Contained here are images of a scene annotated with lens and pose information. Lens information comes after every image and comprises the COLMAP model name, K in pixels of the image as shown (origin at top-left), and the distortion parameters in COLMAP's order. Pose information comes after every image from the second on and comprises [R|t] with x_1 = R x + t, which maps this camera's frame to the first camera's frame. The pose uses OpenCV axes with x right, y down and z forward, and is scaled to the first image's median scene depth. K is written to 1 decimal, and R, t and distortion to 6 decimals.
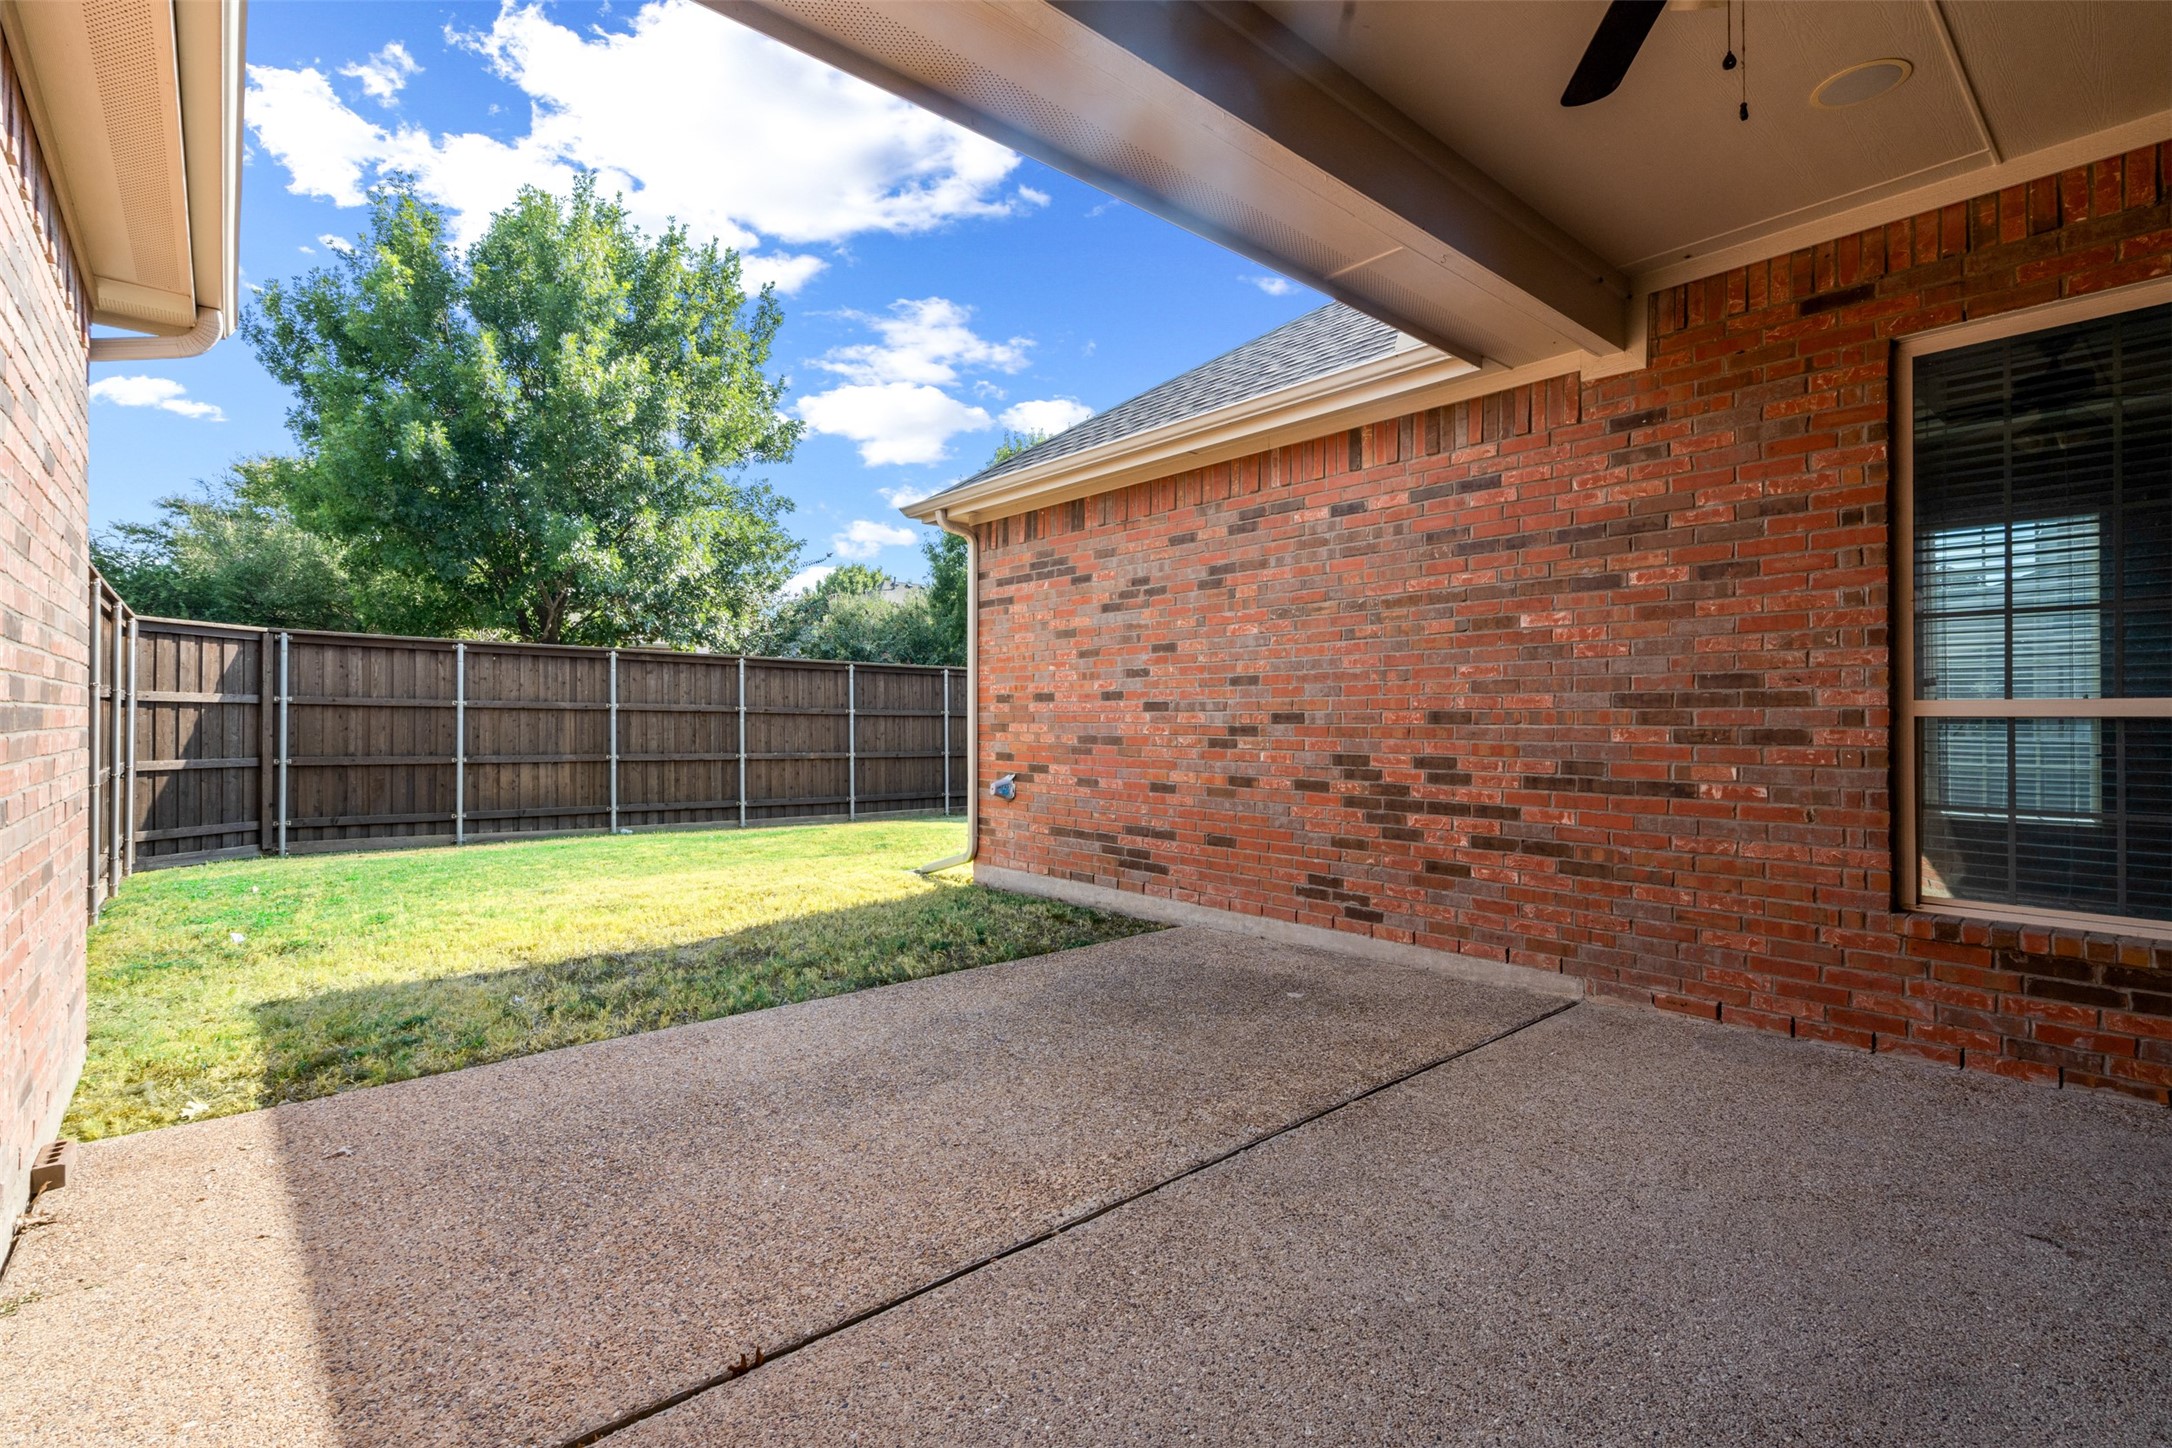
lens RADIAL K [[983.3, 0, 1094.6], [0, 983.3, 715.5], [0, 0, 1]] dist [-0.001447, 0.002820]
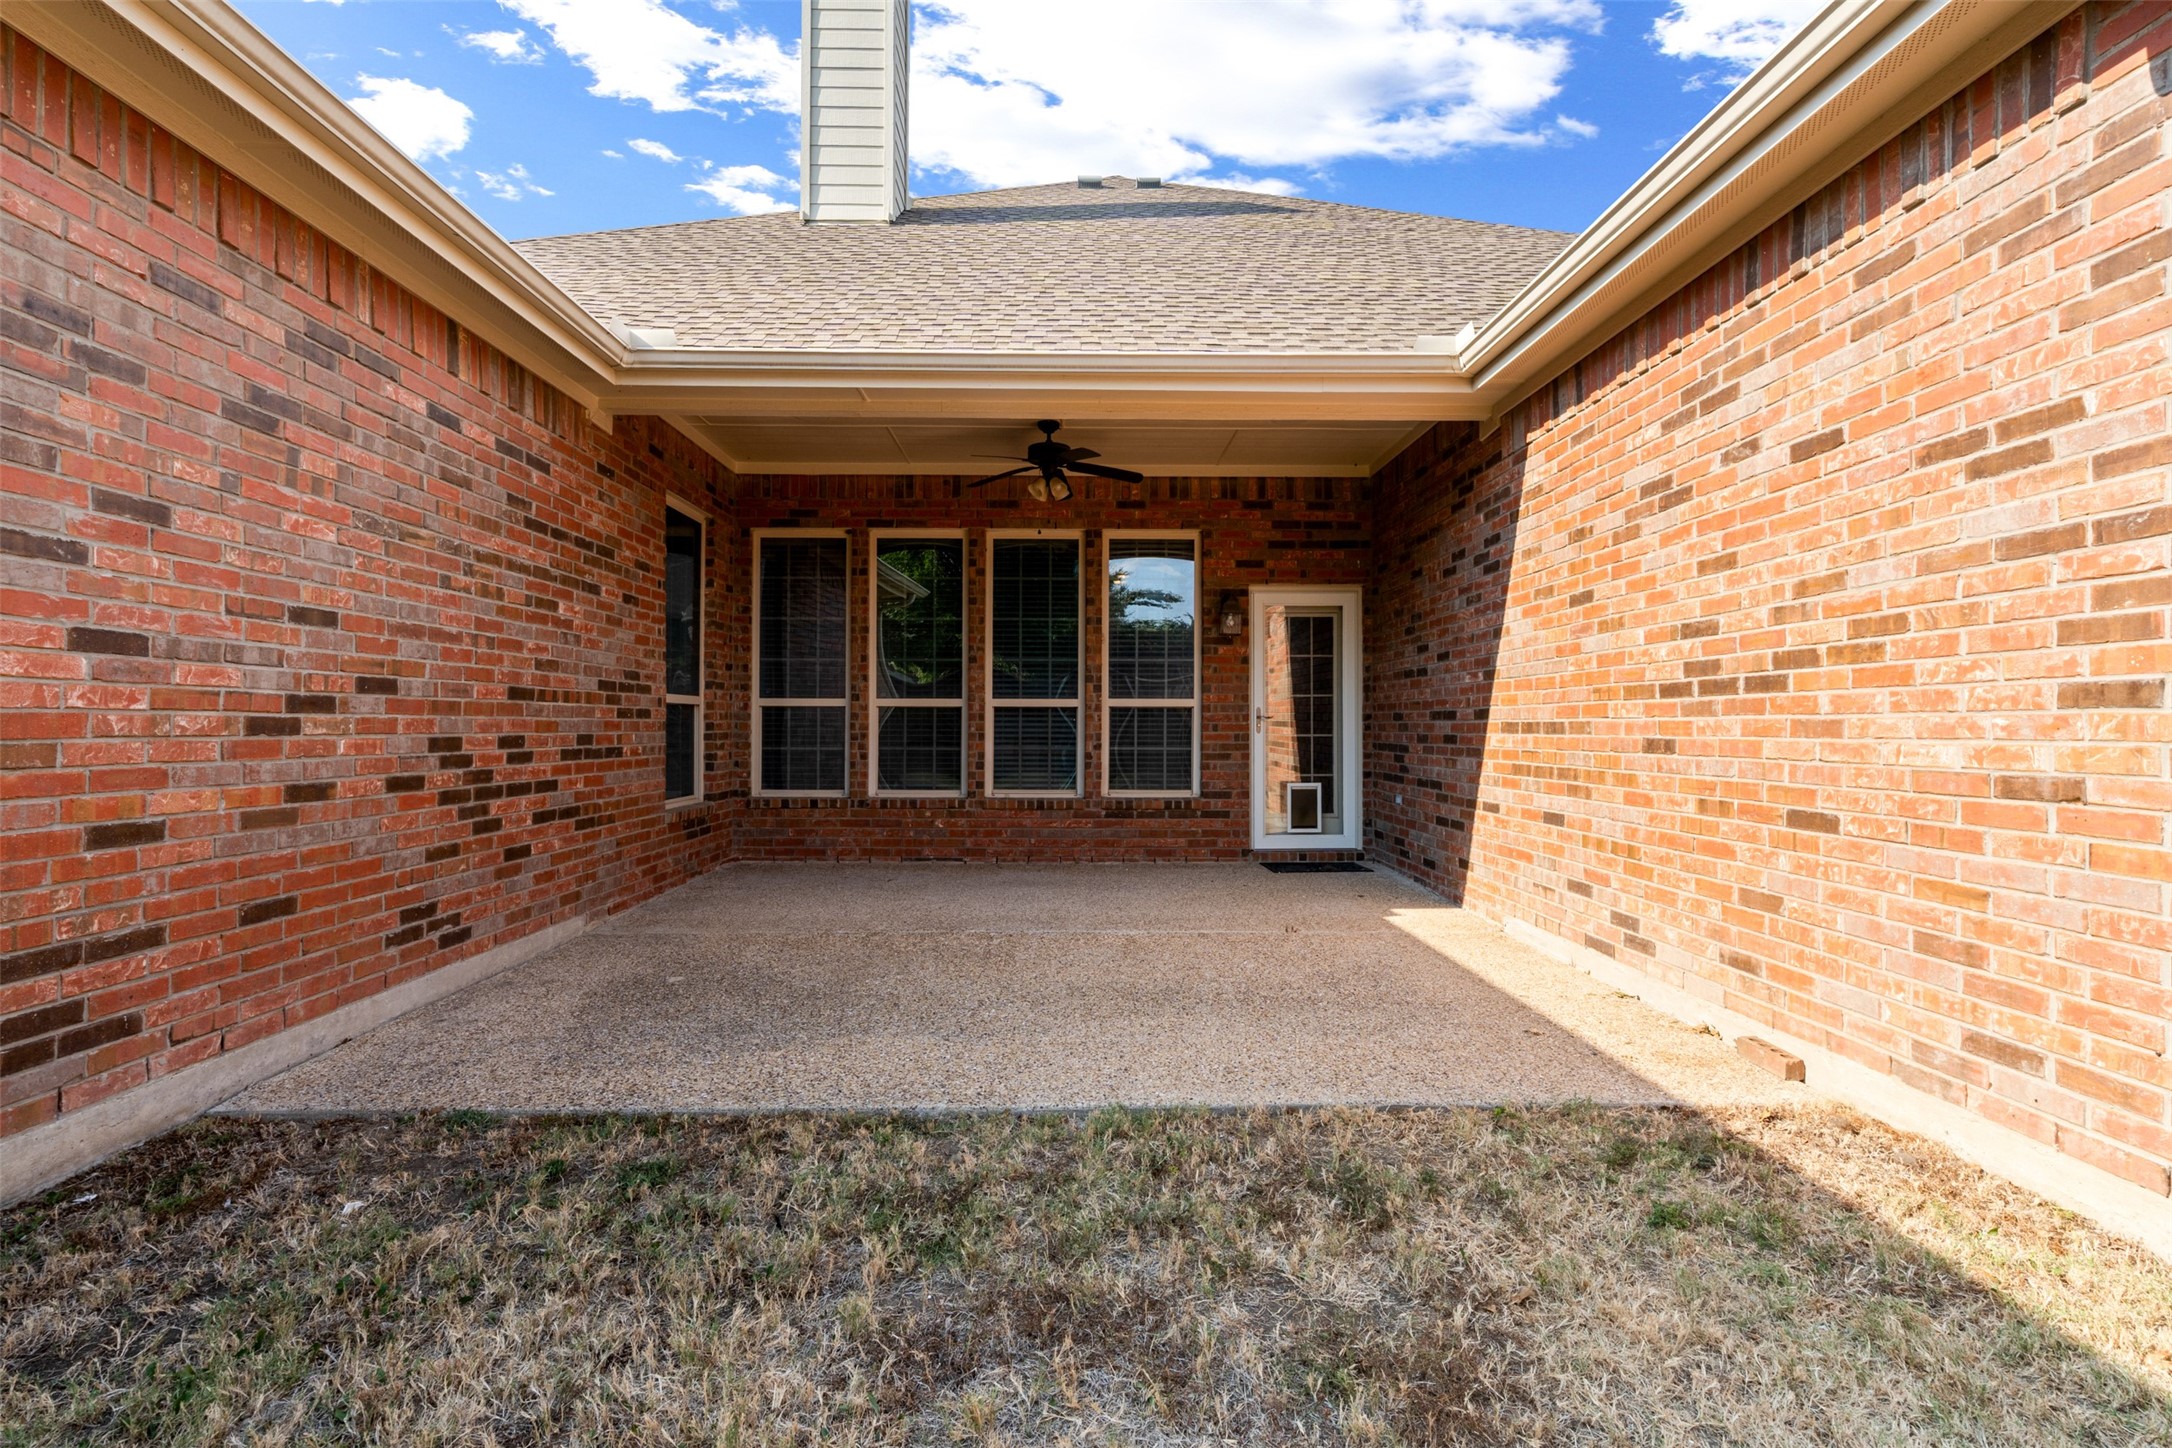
lens RADIAL K [[983.3, 0, 1067.5], [0, 983.3, 718.3], [0, 0, 1]] dist [-0.001447, 0.002820]
pose [[-0.741518, 0.003086, 0.670926, -0.599993], [-0.004774, 0.999940, -0.009875, 0.029459], [-0.670916, -0.010526, -0.741458, 1.201098]]
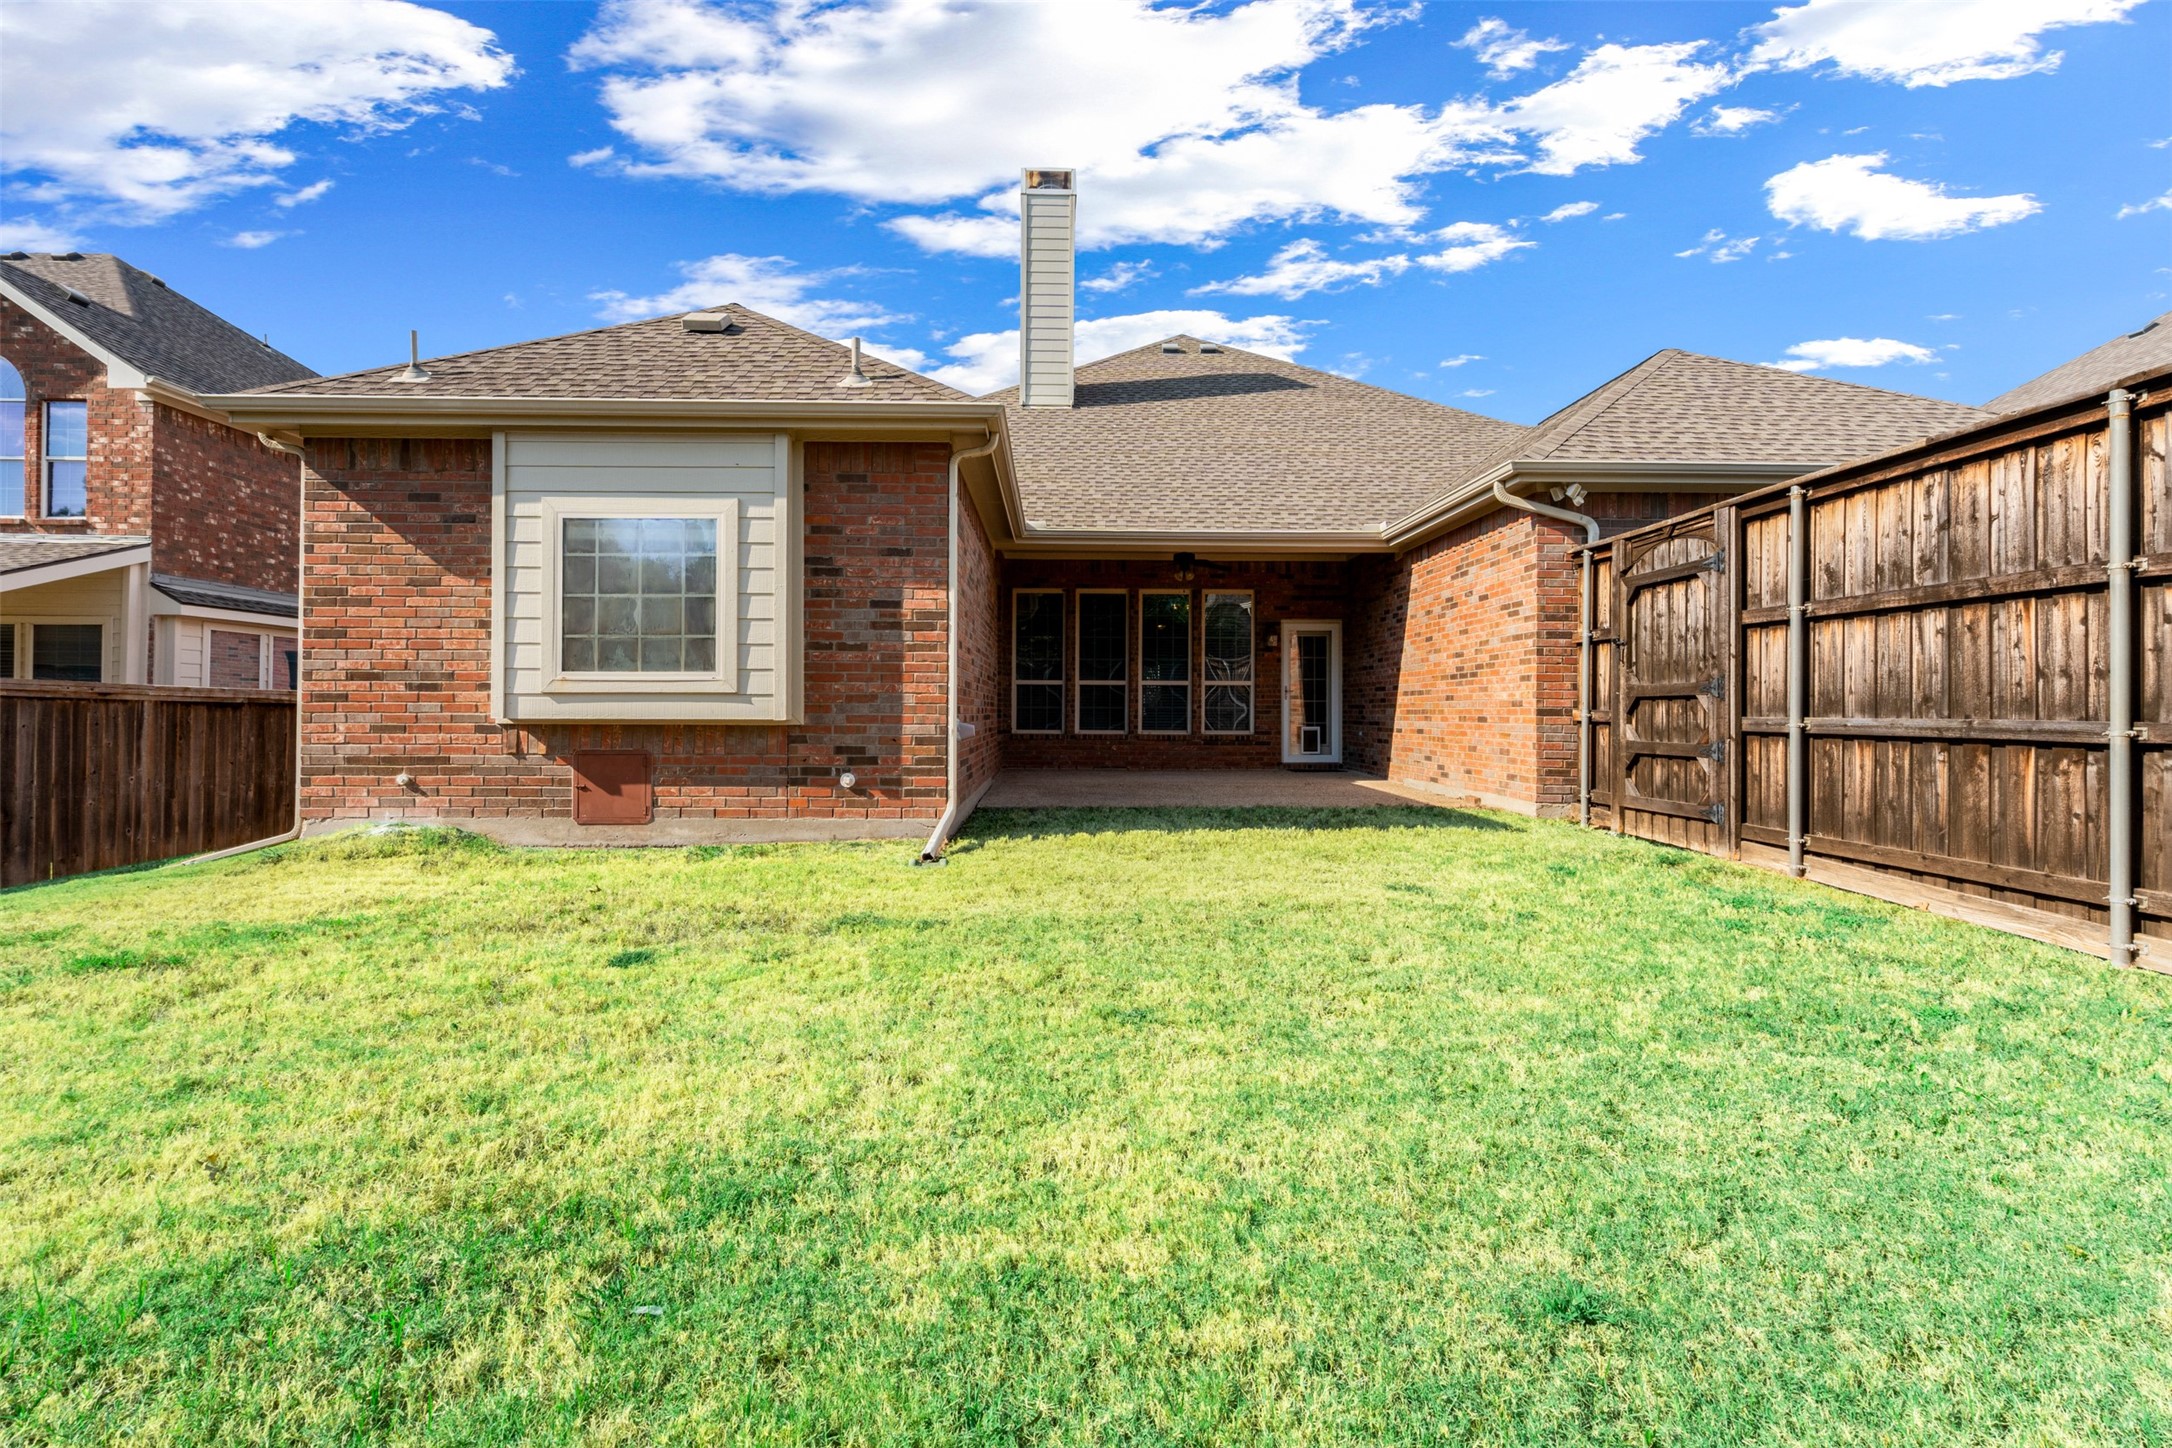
lens RADIAL K [[983.3, 0, 1054.6], [0, 983.3, 703.7], [0, 0, 1]] dist [-0.001447, 0.002820]
pose [[-0.738057, 0.001610, 0.674736, -0.977117], [-0.007335, 0.999919, -0.010410, 0.061695], [-0.674699, -0.012632, -0.737985, 1.942549]]
